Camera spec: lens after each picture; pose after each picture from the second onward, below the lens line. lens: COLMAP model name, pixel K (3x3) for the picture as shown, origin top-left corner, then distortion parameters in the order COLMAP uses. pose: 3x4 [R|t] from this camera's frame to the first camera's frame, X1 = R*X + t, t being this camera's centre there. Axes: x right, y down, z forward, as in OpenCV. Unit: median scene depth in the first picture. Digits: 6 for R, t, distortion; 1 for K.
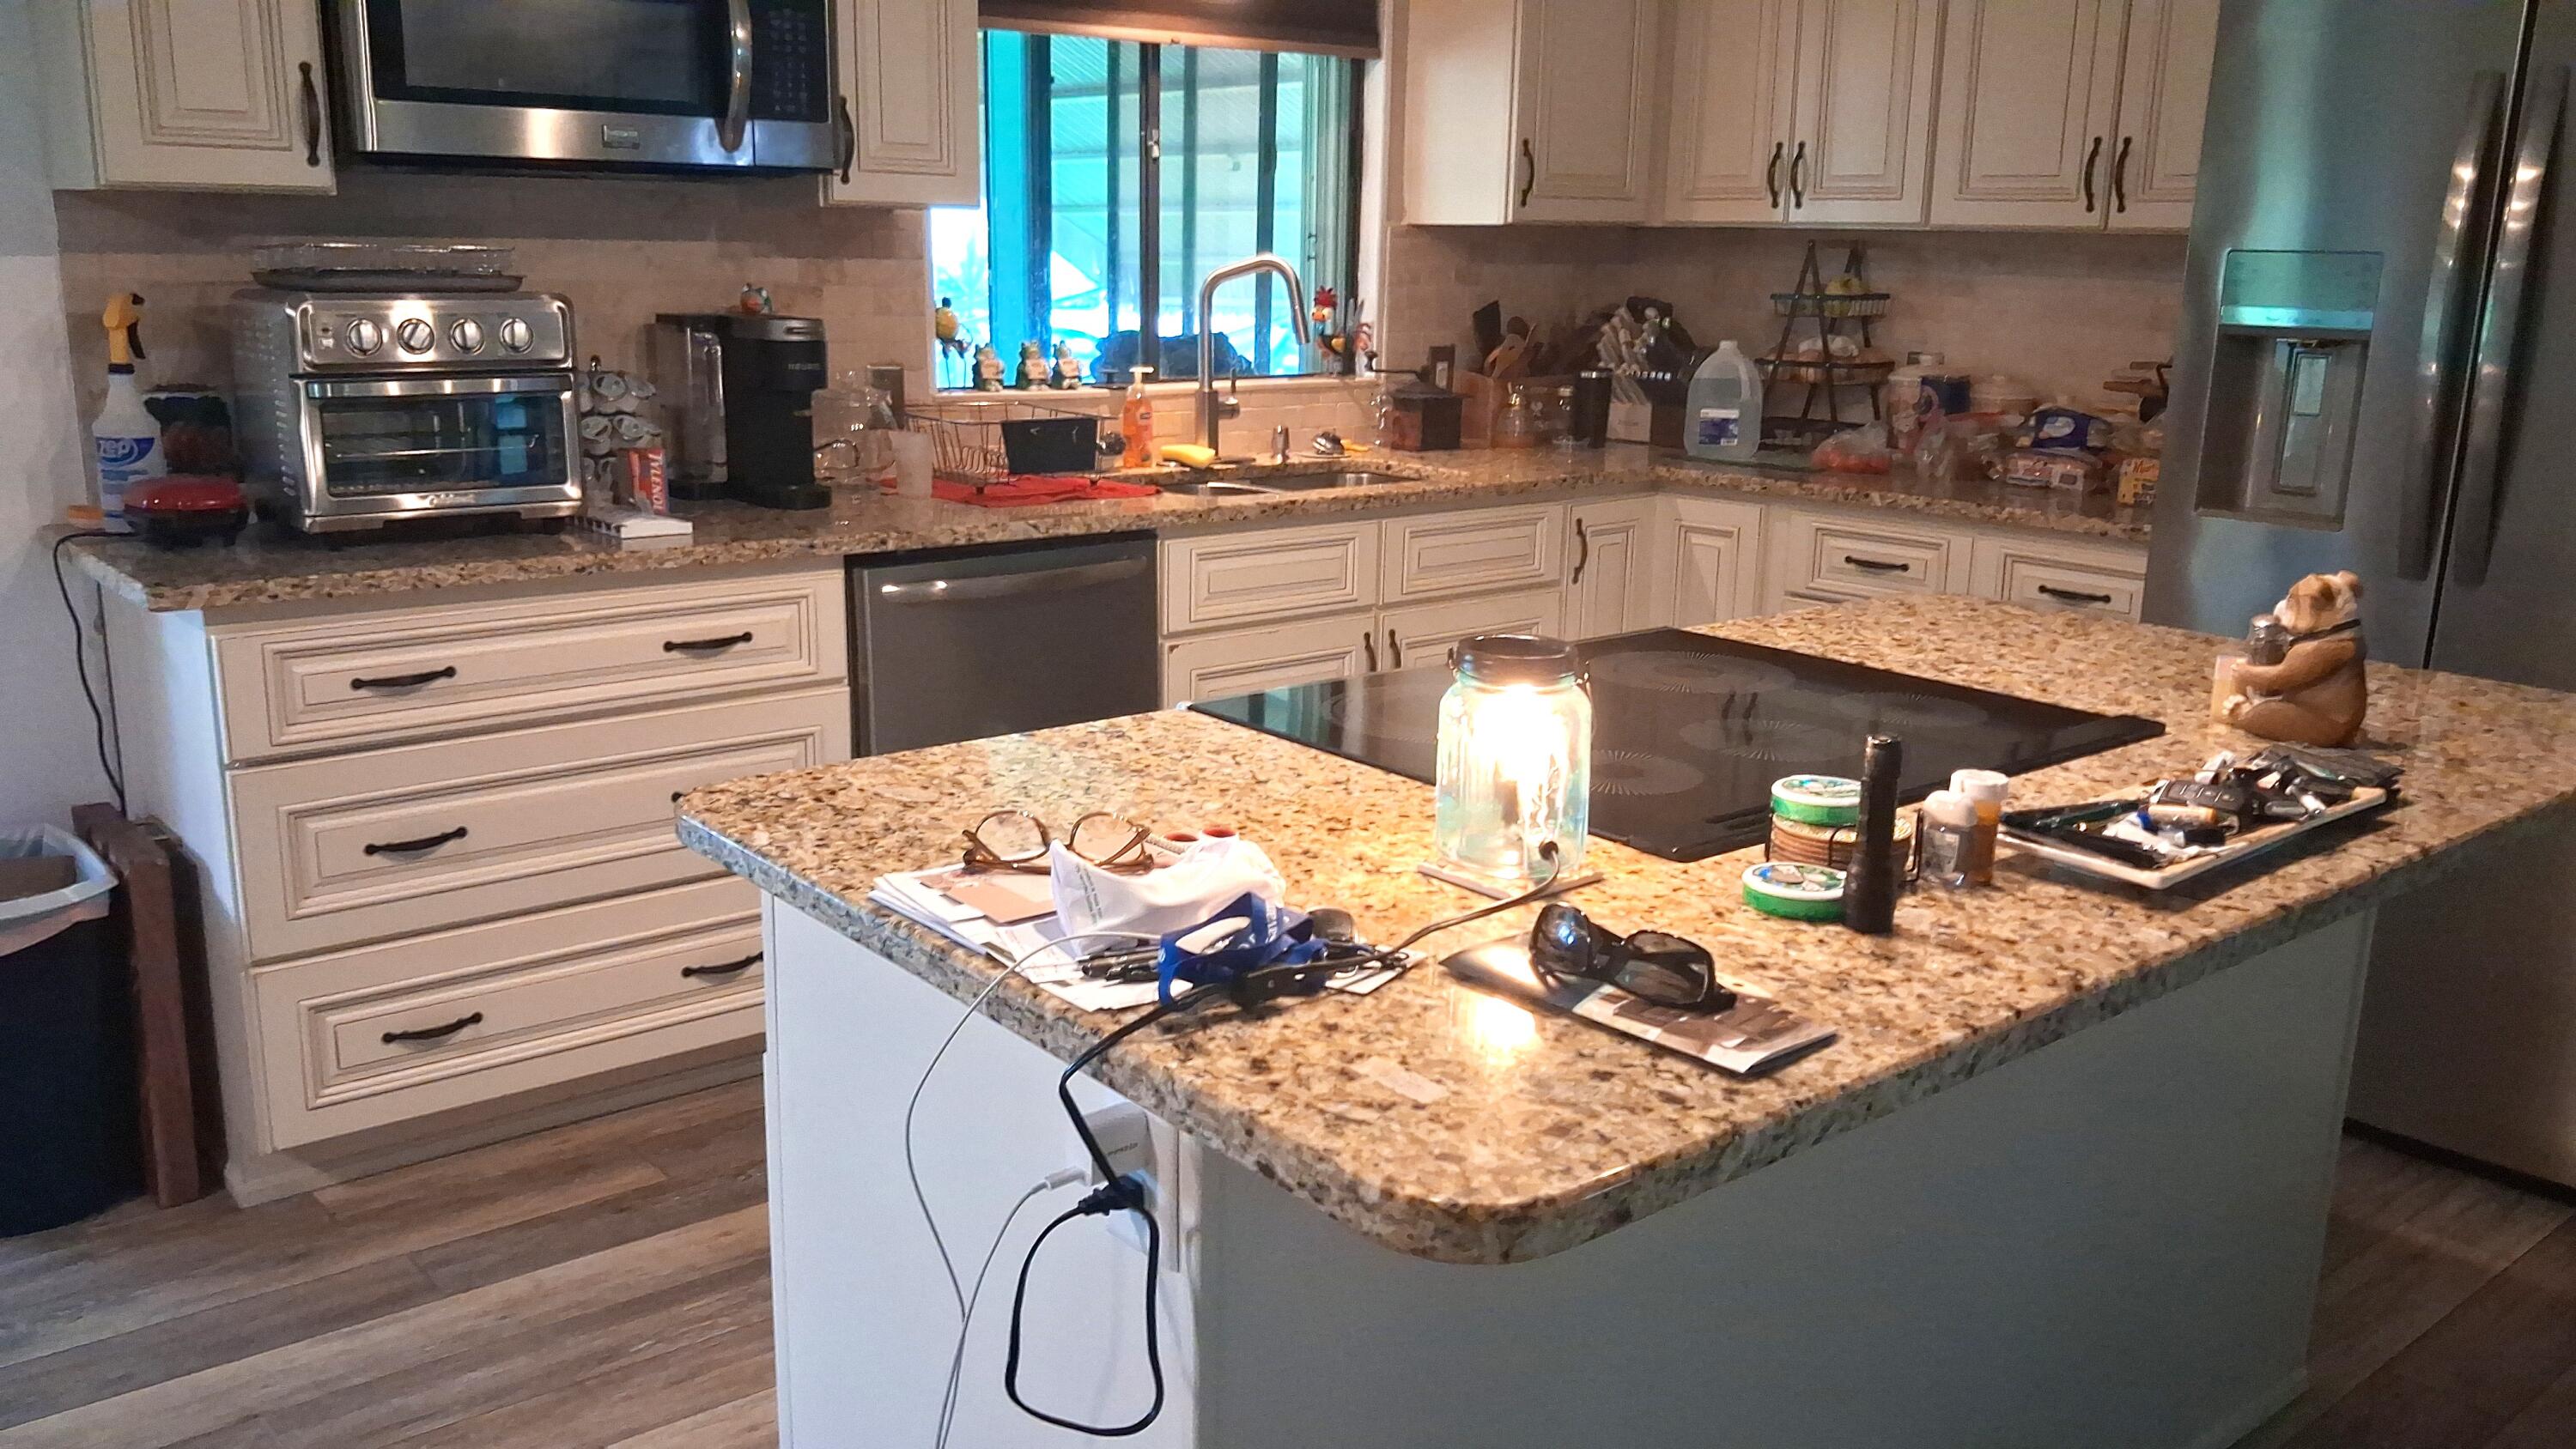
lens RADIAL K [[2040.2, 0, 1295.4], [0, 2040.2, 733.3], [0, 0, 1]] dist [-0.004690, -0.018651]
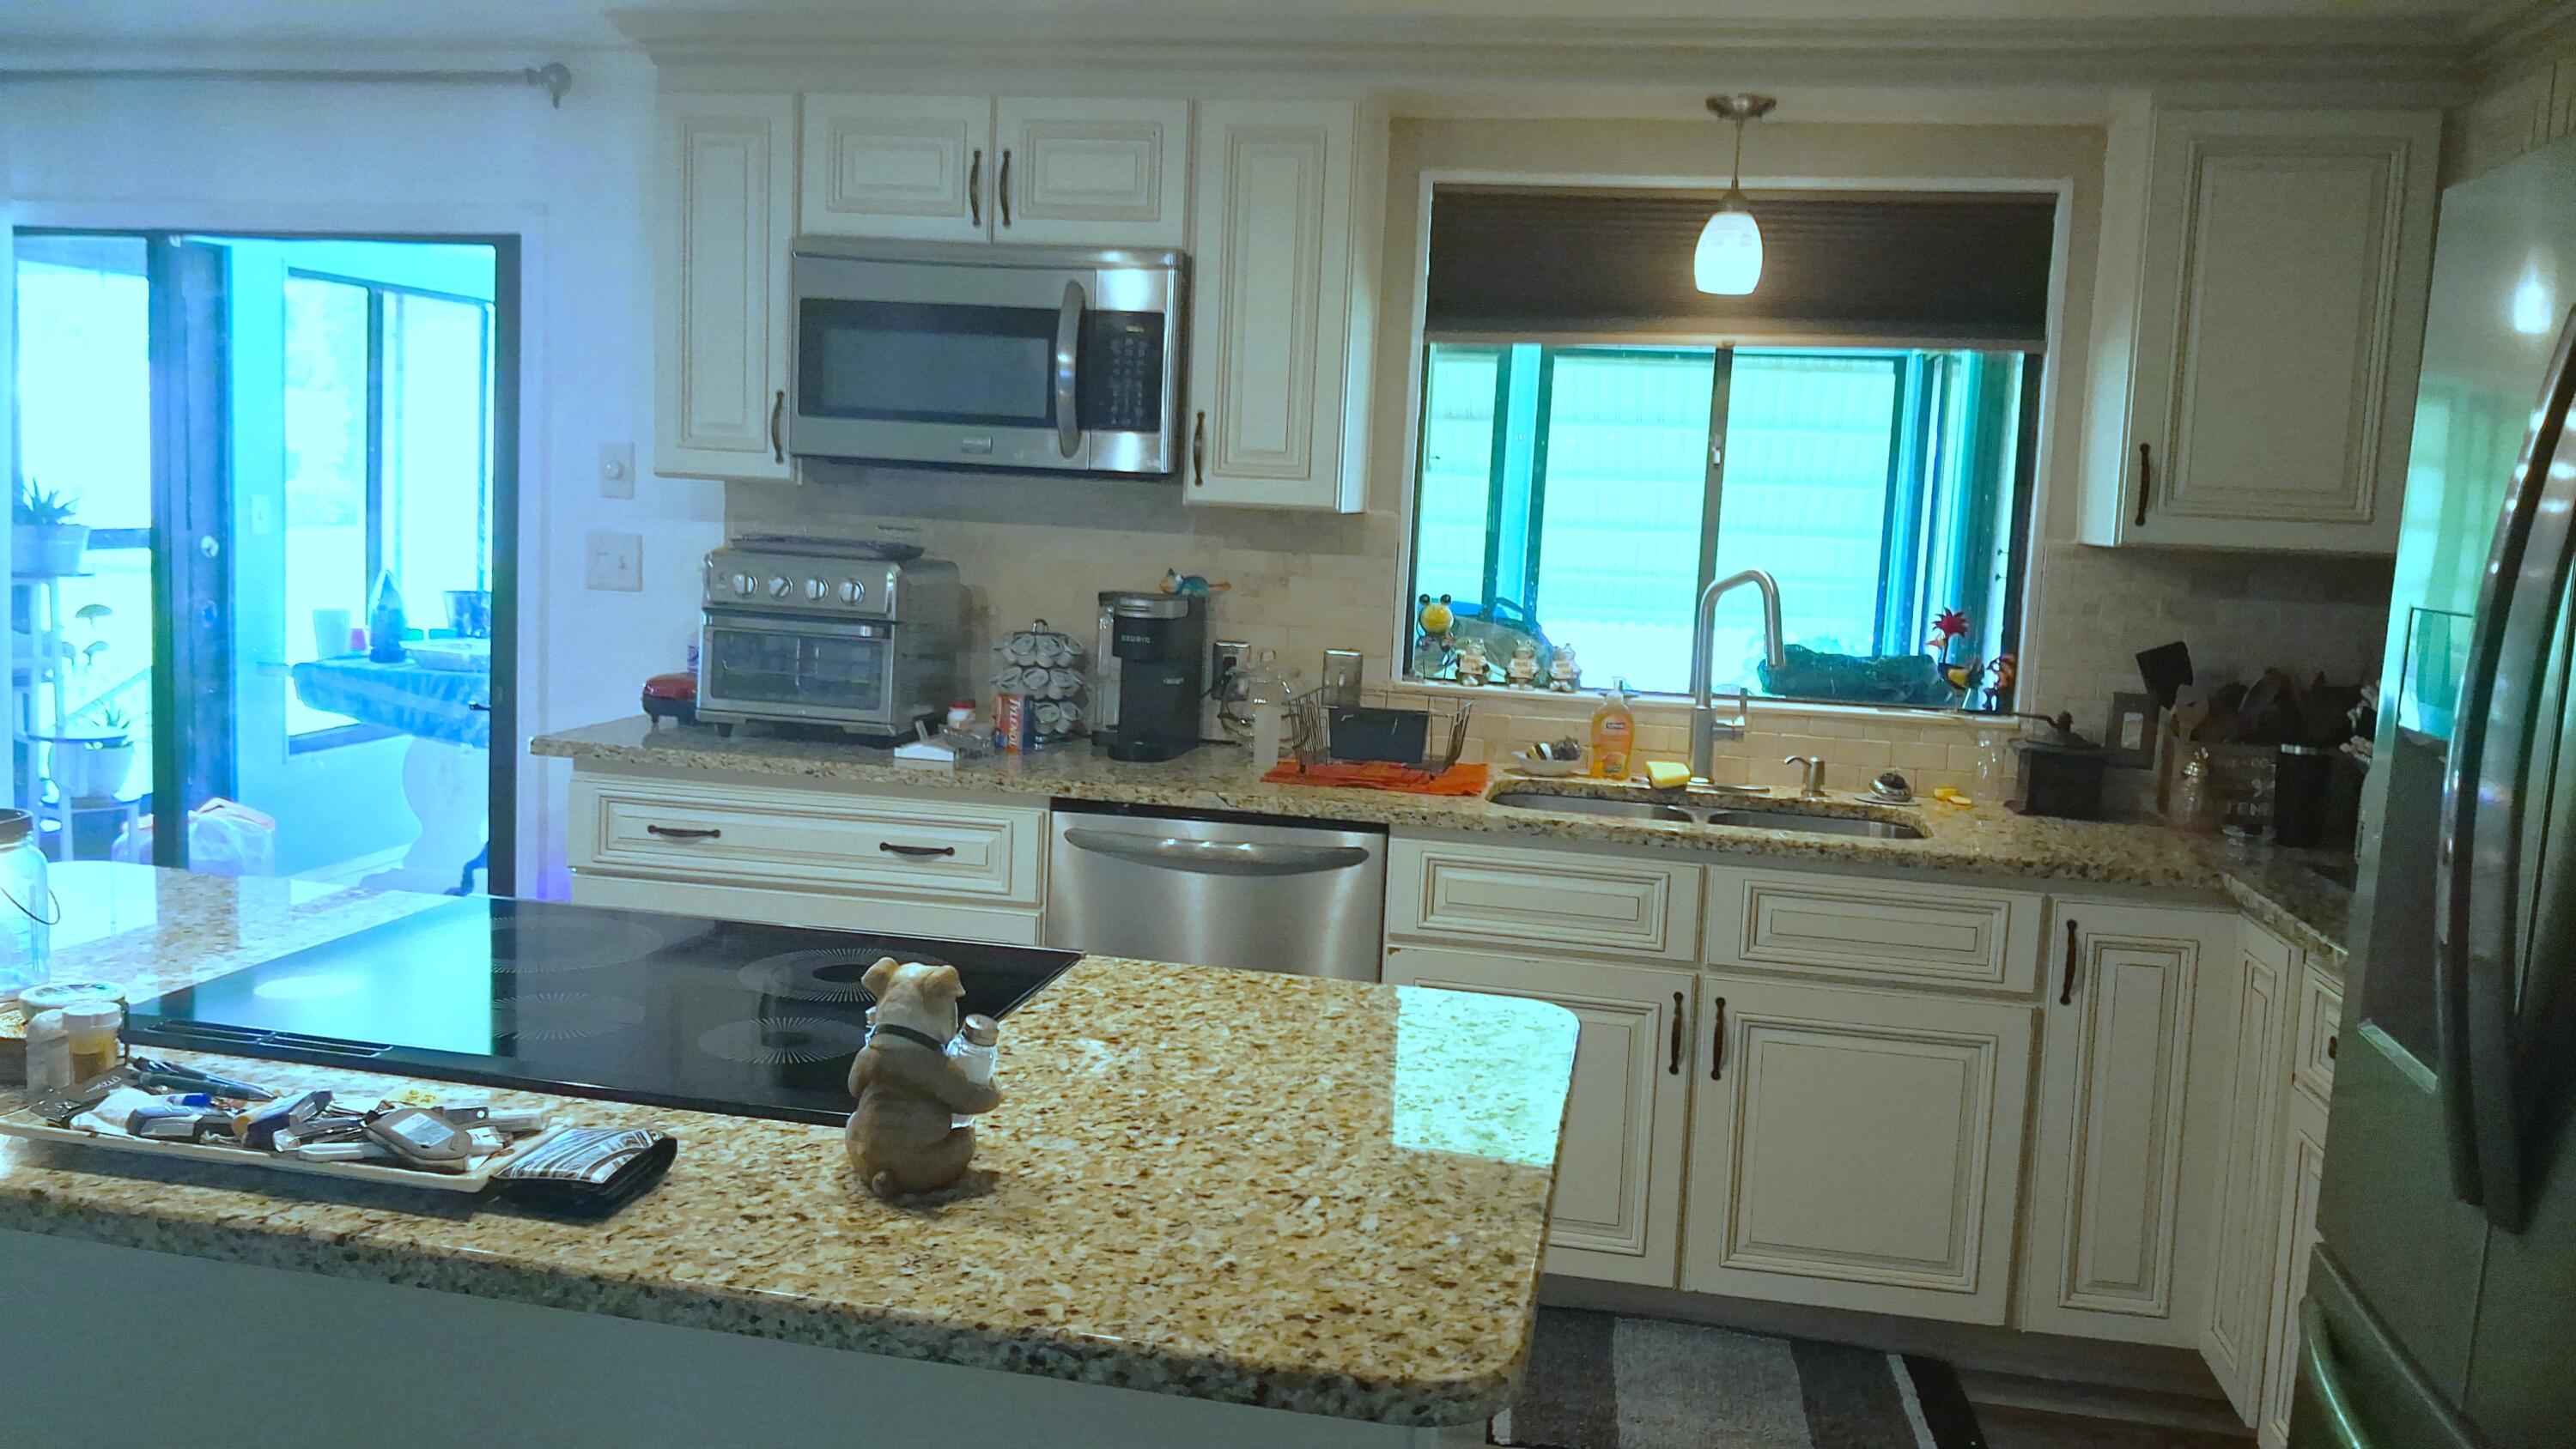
lens RADIAL K [[2040.2, 0, 1295.7], [0, 2040.2, 720.6], [0, 0, 1]] dist [-0.004690, -0.018651]
pose [[0.640323, 0.088418, -0.763000, 0.661856], [-0.215370, 0.974172, -0.067854, -0.074196], [0.737294, 0.207776, 0.642827, 0.331279]]
